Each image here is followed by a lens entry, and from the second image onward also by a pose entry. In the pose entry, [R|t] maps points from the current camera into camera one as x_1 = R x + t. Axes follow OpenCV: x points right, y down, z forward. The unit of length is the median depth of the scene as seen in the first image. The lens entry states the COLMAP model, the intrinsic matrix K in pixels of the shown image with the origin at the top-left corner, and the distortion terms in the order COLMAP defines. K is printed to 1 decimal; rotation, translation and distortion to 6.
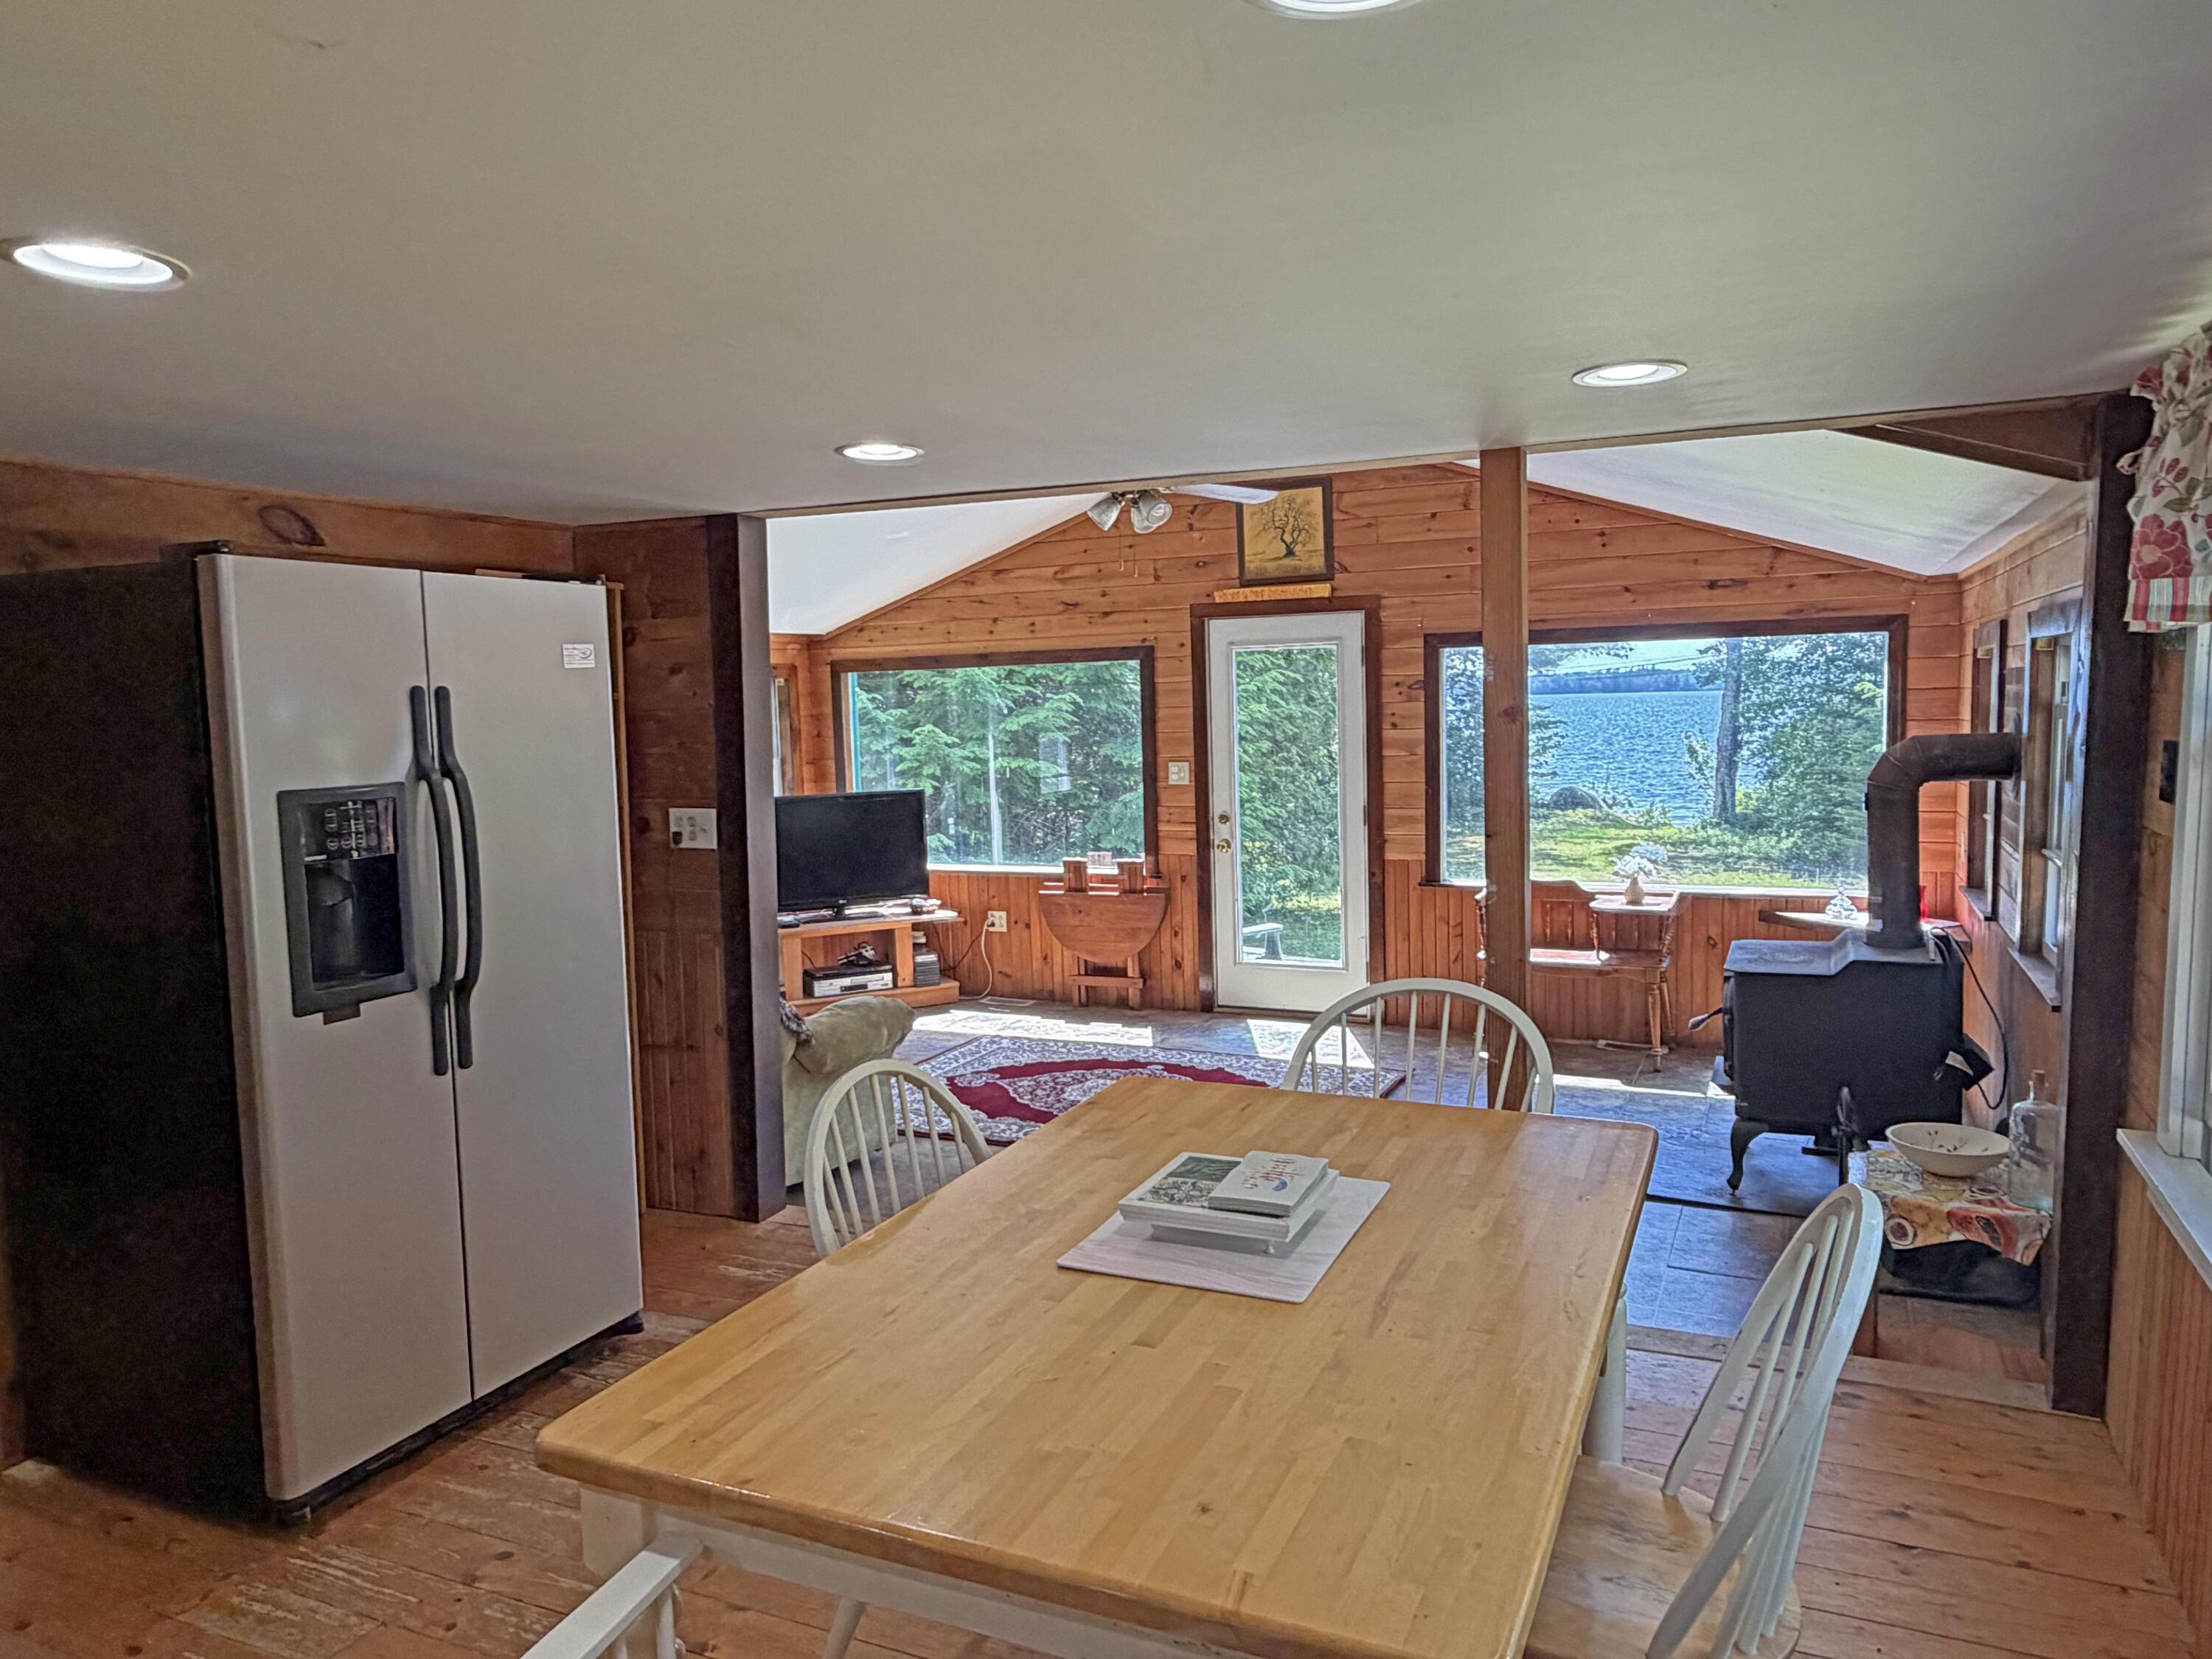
lens RADIAL K [[1471.8, 0, 1109.9], [0, 1471.8, 829.6], [0, 0, 1]] dist [0.000570, -0.001411]
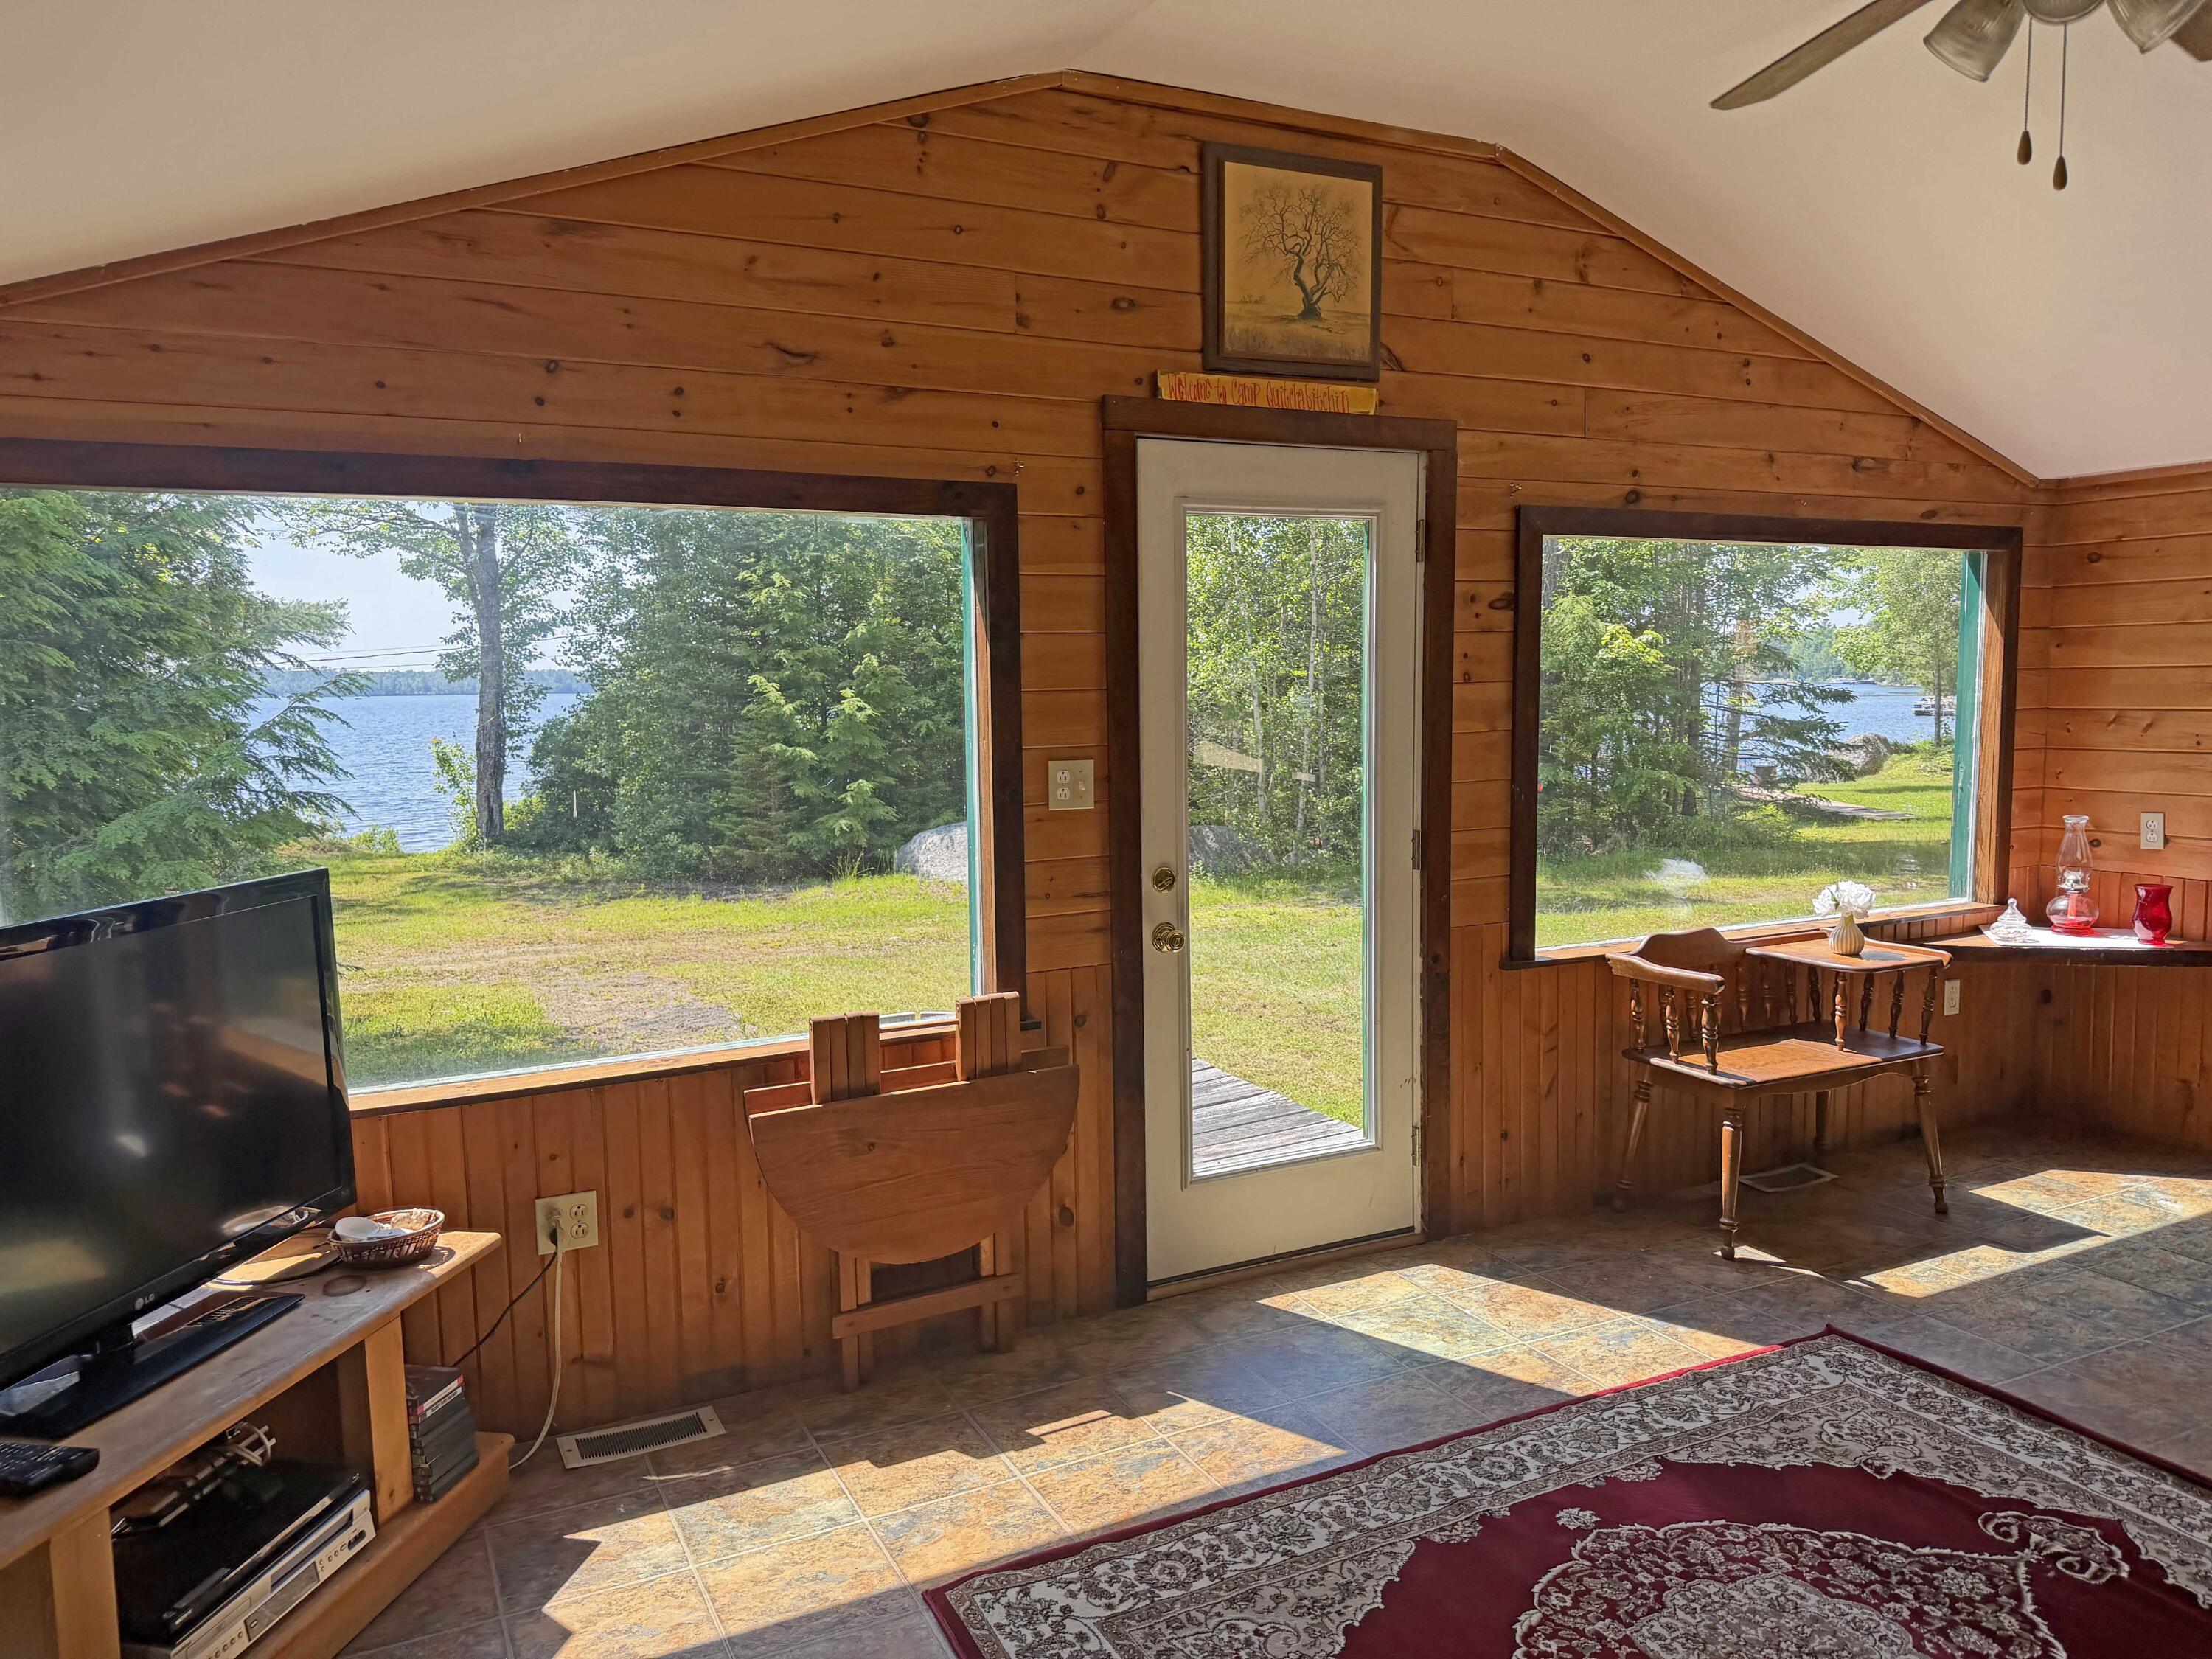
lens RADIAL K [[1553.0, 0, 1110.7], [0, 1553.0, 843.2], [0, 0, 1]] dist [0.041989, -0.043409]
pose [[0.610840, -0.067984, 0.788830, -0.317100], [0.068671, 0.997101, 0.032757, -0.036120], [-0.788771, 0.034160, 0.613738, 0.724219]]
